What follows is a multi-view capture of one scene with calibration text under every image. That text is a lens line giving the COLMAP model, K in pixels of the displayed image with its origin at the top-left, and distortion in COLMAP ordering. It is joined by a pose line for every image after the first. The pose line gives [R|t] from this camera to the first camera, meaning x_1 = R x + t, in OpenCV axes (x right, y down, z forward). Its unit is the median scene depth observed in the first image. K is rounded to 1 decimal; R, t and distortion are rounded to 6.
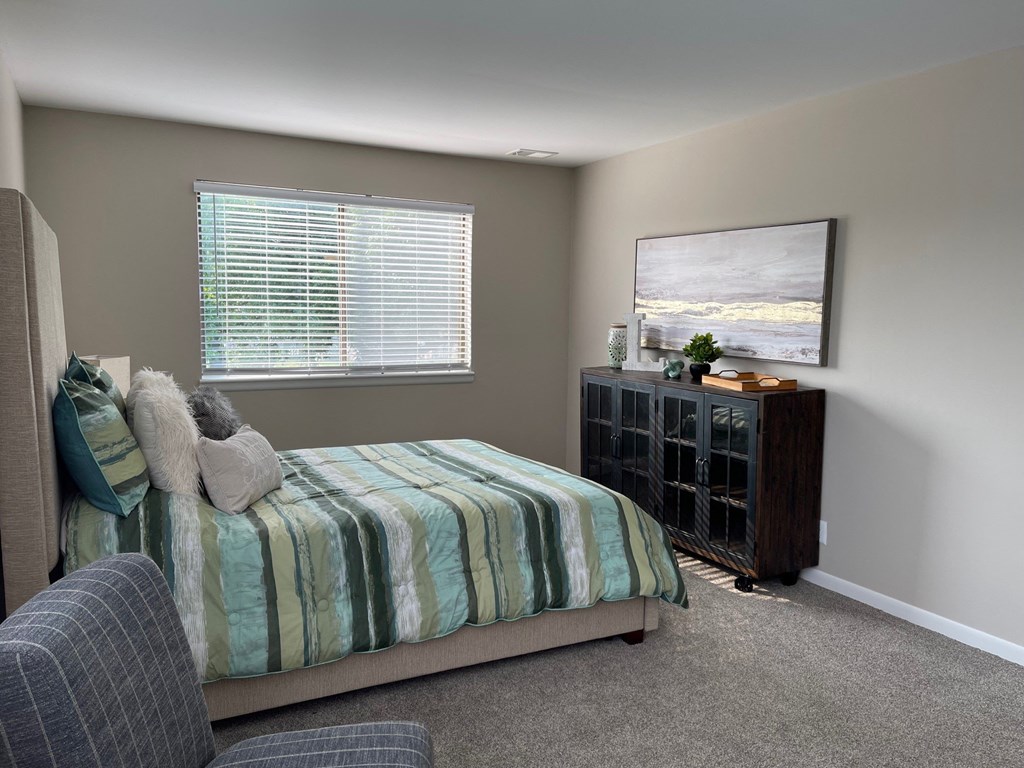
lens RADIAL K [[777.8, 0, 512.0], [0, 777.8, 384.0], [0, 0, 1]] dist [0.054144, -0.006436]
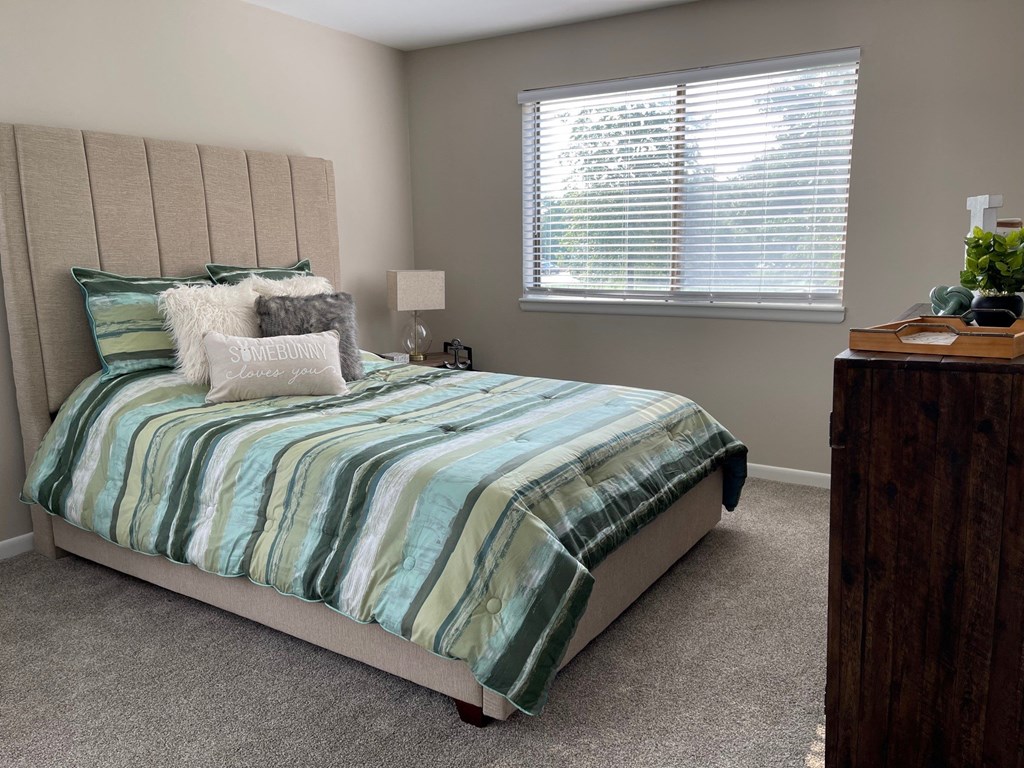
lens RADIAL K [[777.8, 0, 512.0], [0, 777.8, 384.0], [0, 0, 1]] dist [0.054144, -0.006436]
pose [[0.494402, 0.130465, -0.859387, 0.729086], [-0.070646, 0.991432, 0.109868, -0.007722], [0.866358, 0.006393, 0.499383, 0.773000]]
